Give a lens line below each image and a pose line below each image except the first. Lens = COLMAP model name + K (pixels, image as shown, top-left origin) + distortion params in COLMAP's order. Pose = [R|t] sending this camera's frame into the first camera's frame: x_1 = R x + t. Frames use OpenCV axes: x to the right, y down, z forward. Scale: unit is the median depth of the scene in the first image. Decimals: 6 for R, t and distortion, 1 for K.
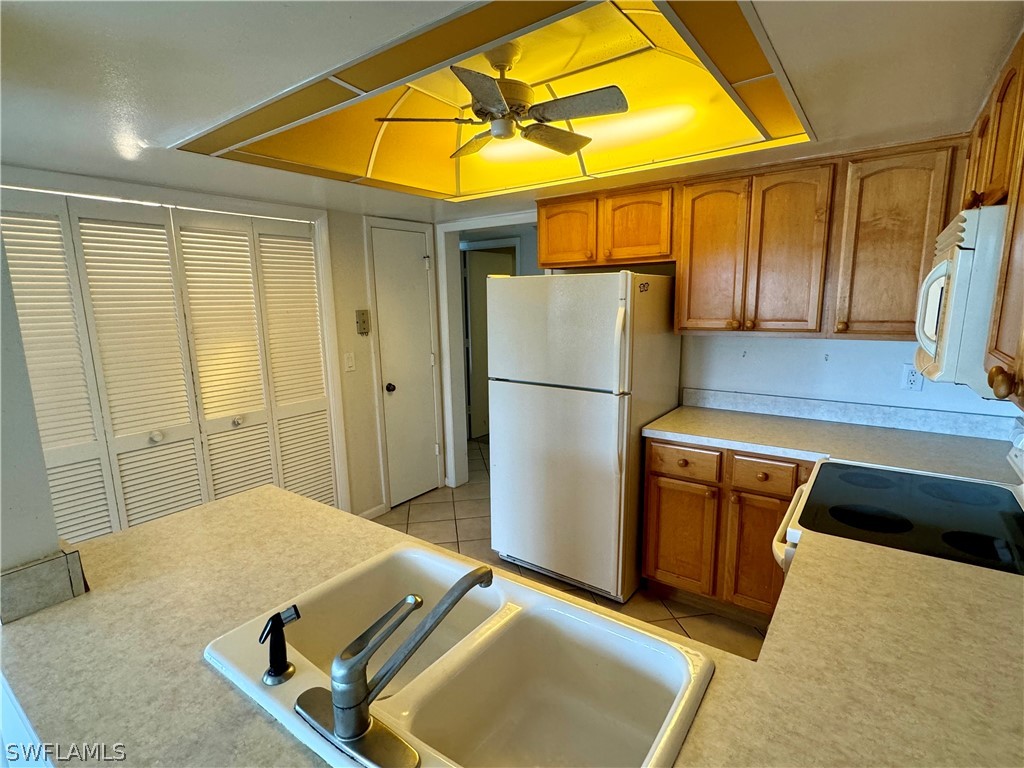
lens RADIAL K [[510.0, 0, 510.5], [0, 510.0, 388.3], [0, 0, 1]] dist [-0.000336, 0.000648]
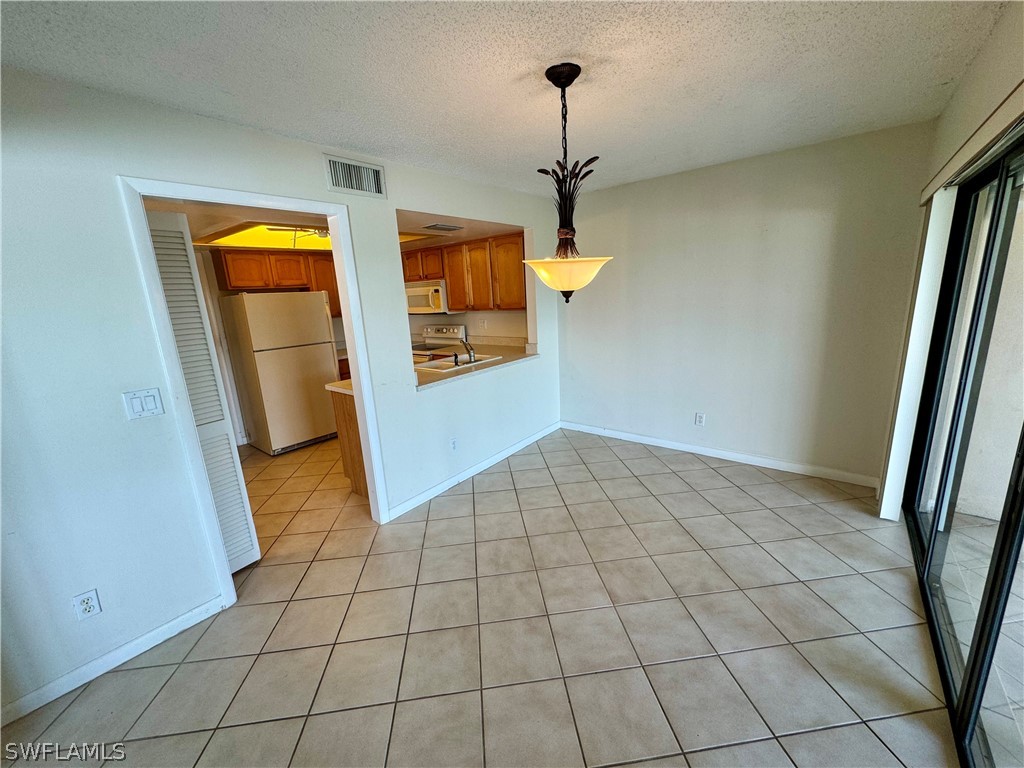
lens RADIAL K [[409.5, 0, 512.1], [0, 409.5, 385.6], [0, 0, 1]] dist [-0.001566, -0.000225]
pose [[0.048033, -0.210086, 0.976502, -1.665228], [0.228507, 0.954015, 0.194008, 0.025219], [-0.972357, 0.213818, 0.093830, 0.040684]]
